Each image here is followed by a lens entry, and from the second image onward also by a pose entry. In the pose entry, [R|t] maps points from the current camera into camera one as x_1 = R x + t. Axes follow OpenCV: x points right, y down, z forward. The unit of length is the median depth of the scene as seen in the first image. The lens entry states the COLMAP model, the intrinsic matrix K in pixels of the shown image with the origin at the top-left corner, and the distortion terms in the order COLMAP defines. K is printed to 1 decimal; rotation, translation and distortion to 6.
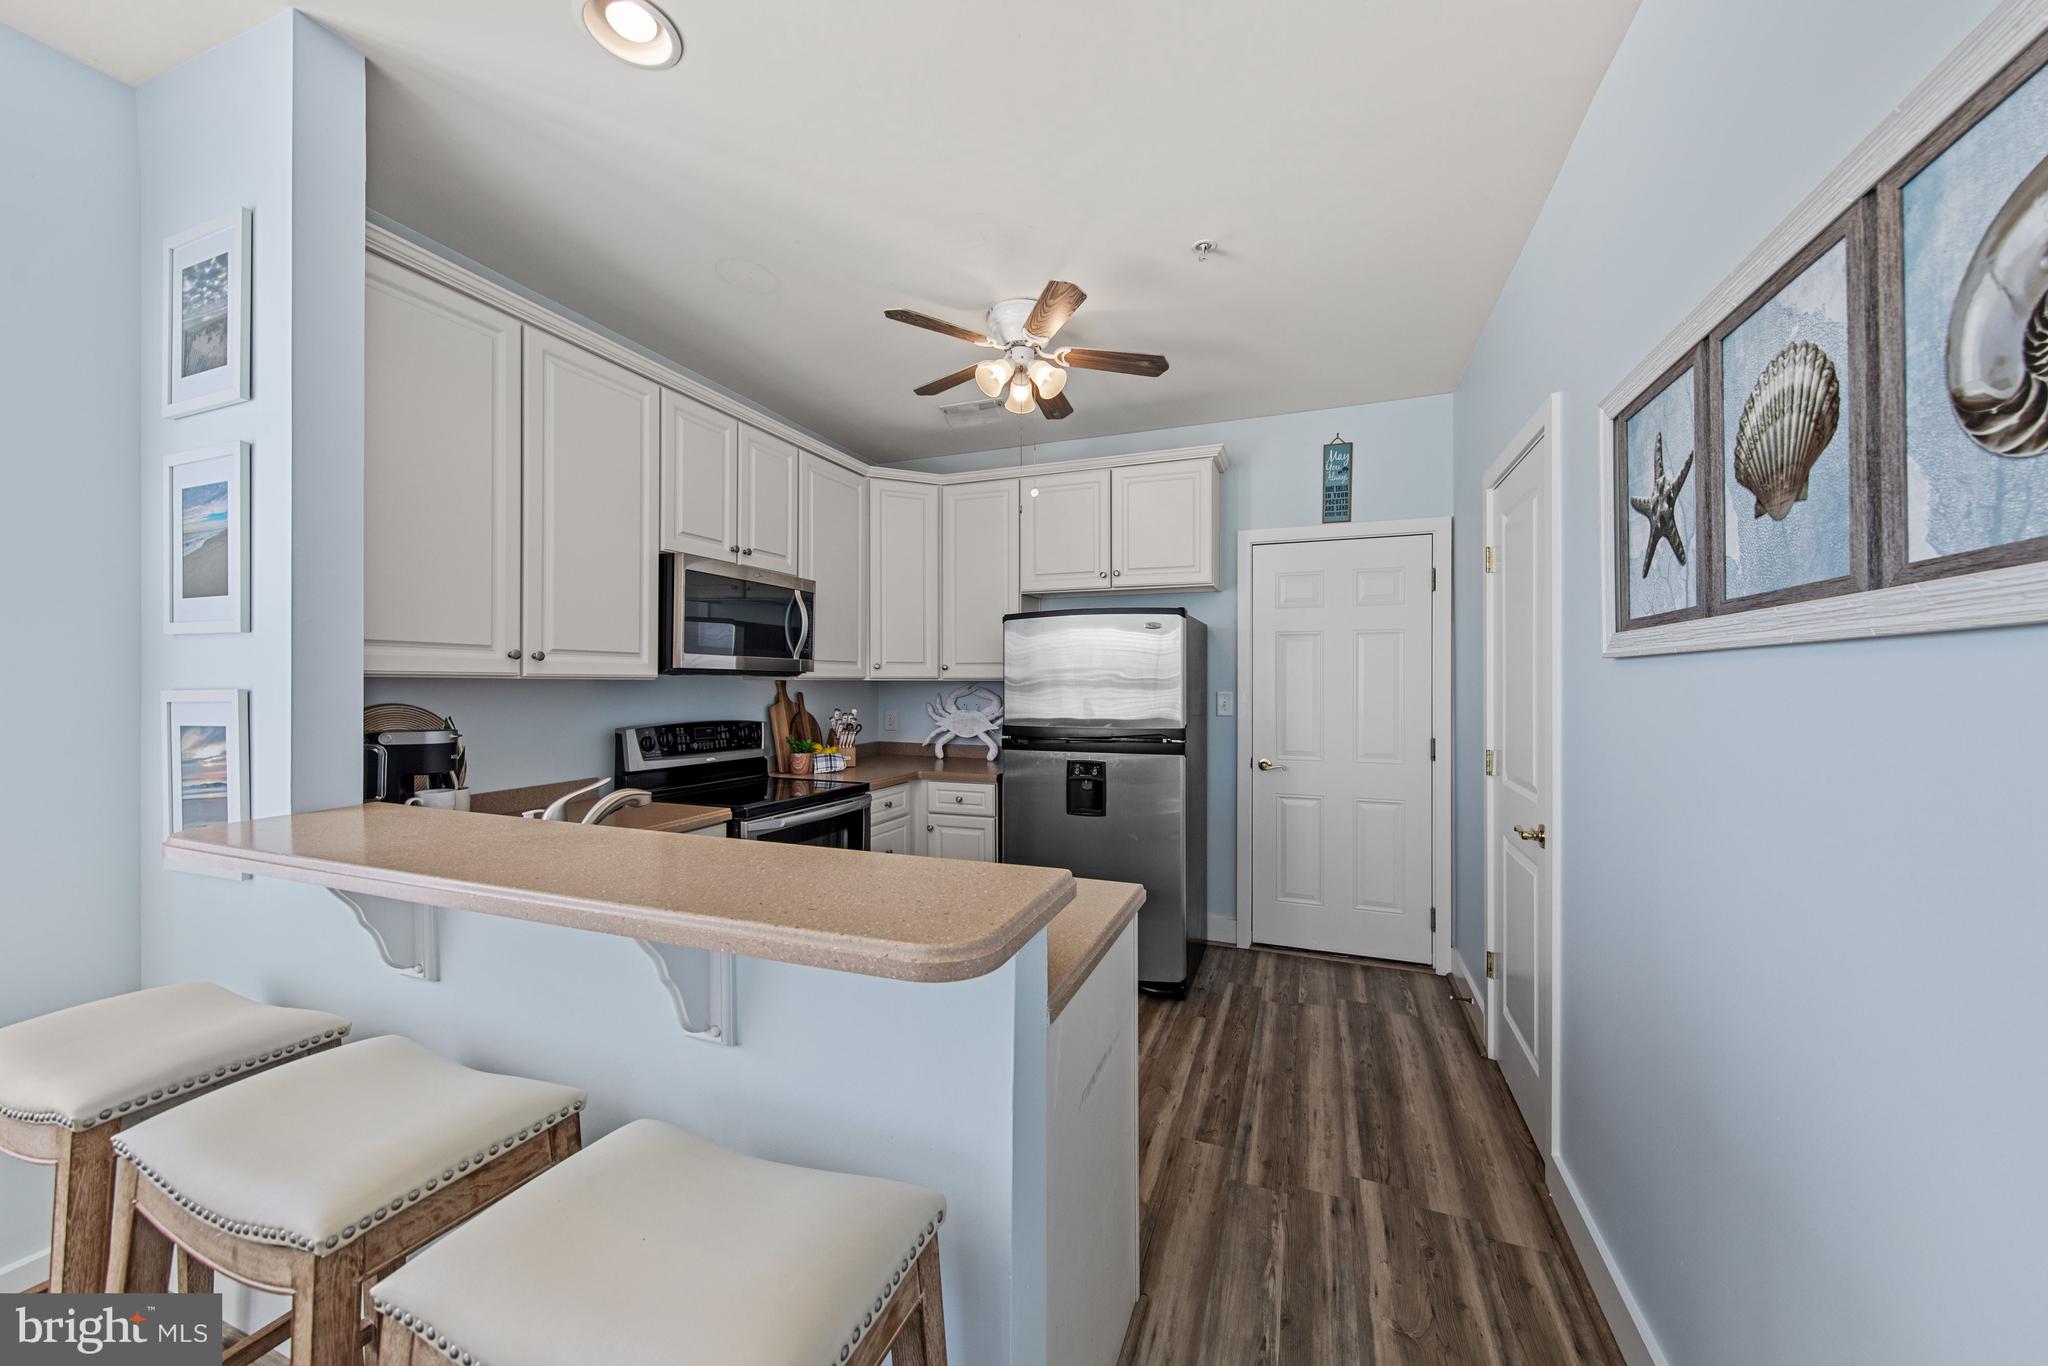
lens RADIAL K [[741.9, 0, 1026.7], [0, 741.9, 674.5], [0, 0, 1]] dist [-0.000851, 0.000005]
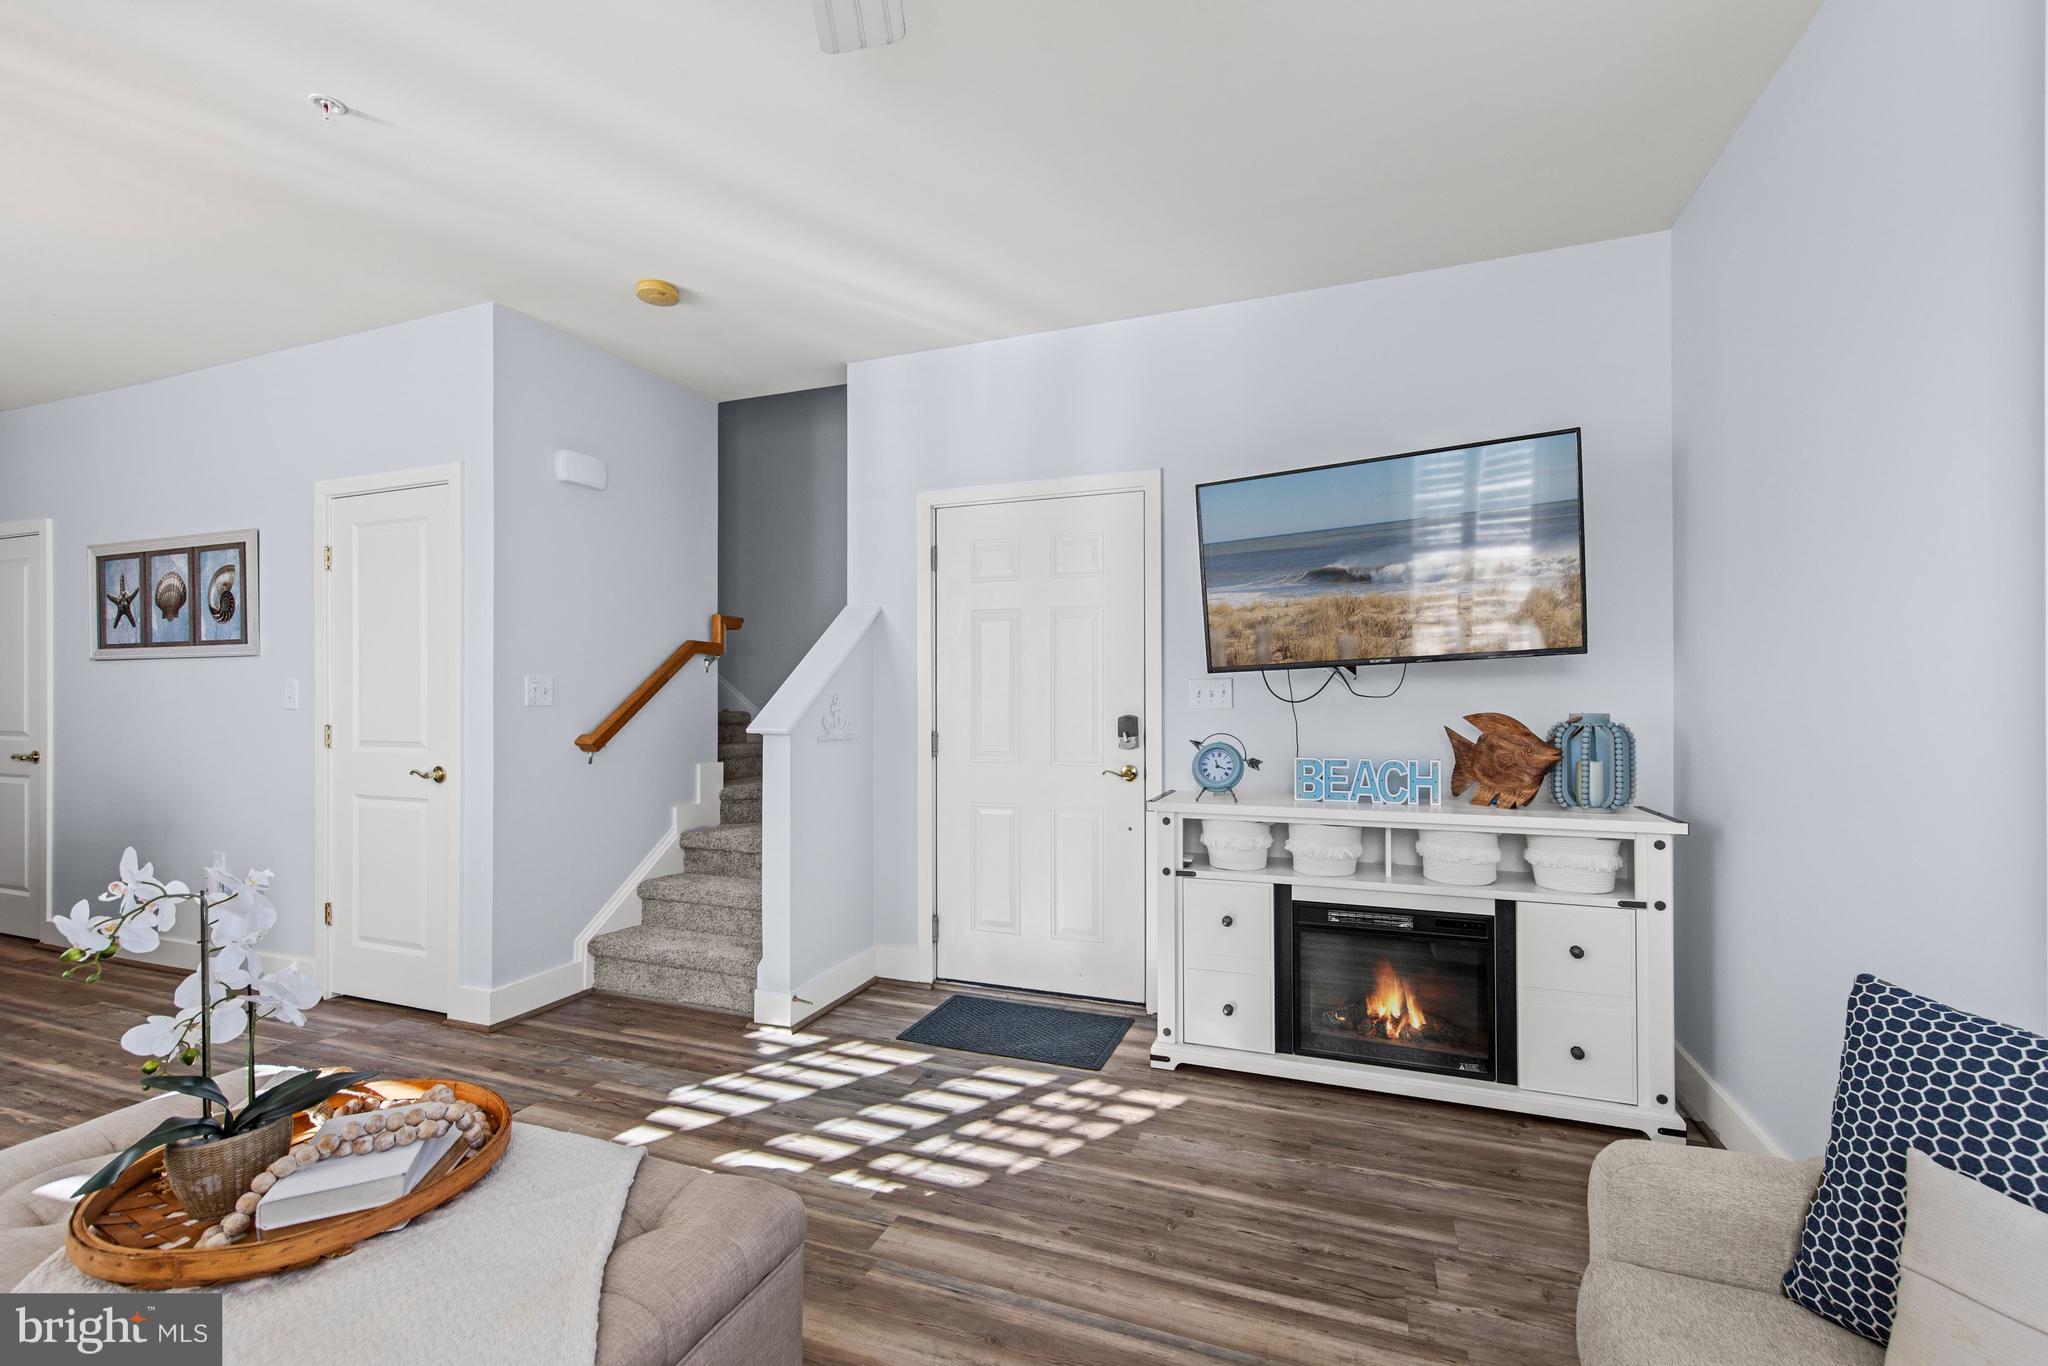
lens RADIAL K [[867.6, 0, 1024.6], [0, 867.6, 703.2], [0, 0, 1]] dist [0.000357, 0.000005]
pose [[-0.017727, -0.010972, 0.999783, -1.668605], [-0.006682, 0.999919, 0.010856, 0.054437], [-0.999821, -0.006489, -0.017798, -1.565771]]
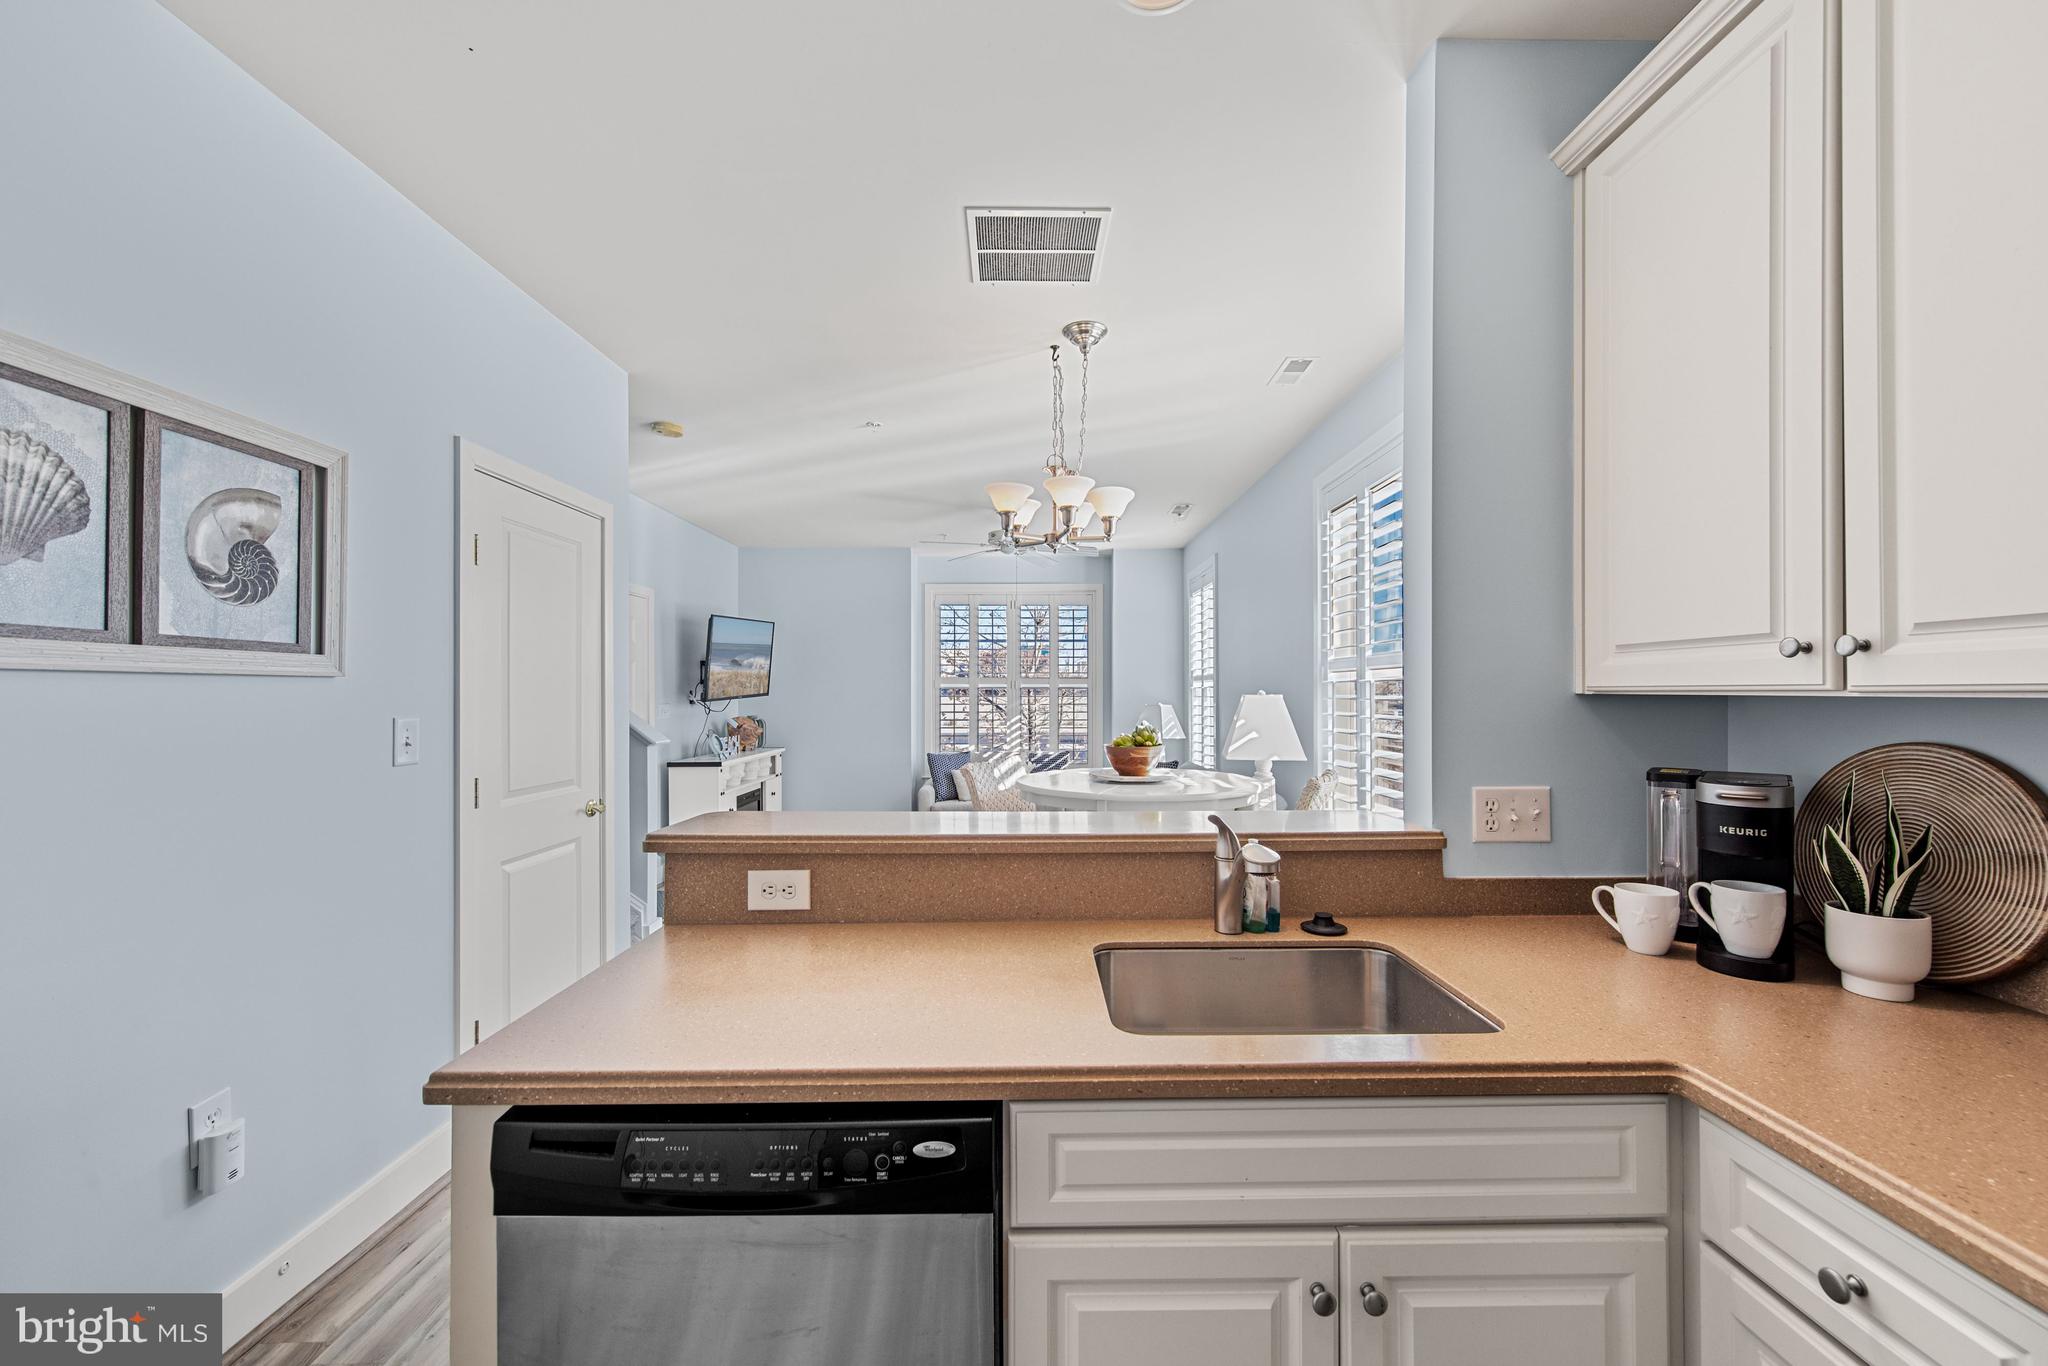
lens RADIAL K [[814.1, 0, 1027.2], [0, 814.1, 695.7], [0, 0, 1]] dist [0.001677, 0.000144]
pose [[-0.928889, 0.000738, -0.370357, -0.022518], [0.002666, 0.999985, -0.004692, 0.007453], [0.370348, -0.005346, -0.928878, 1.555433]]
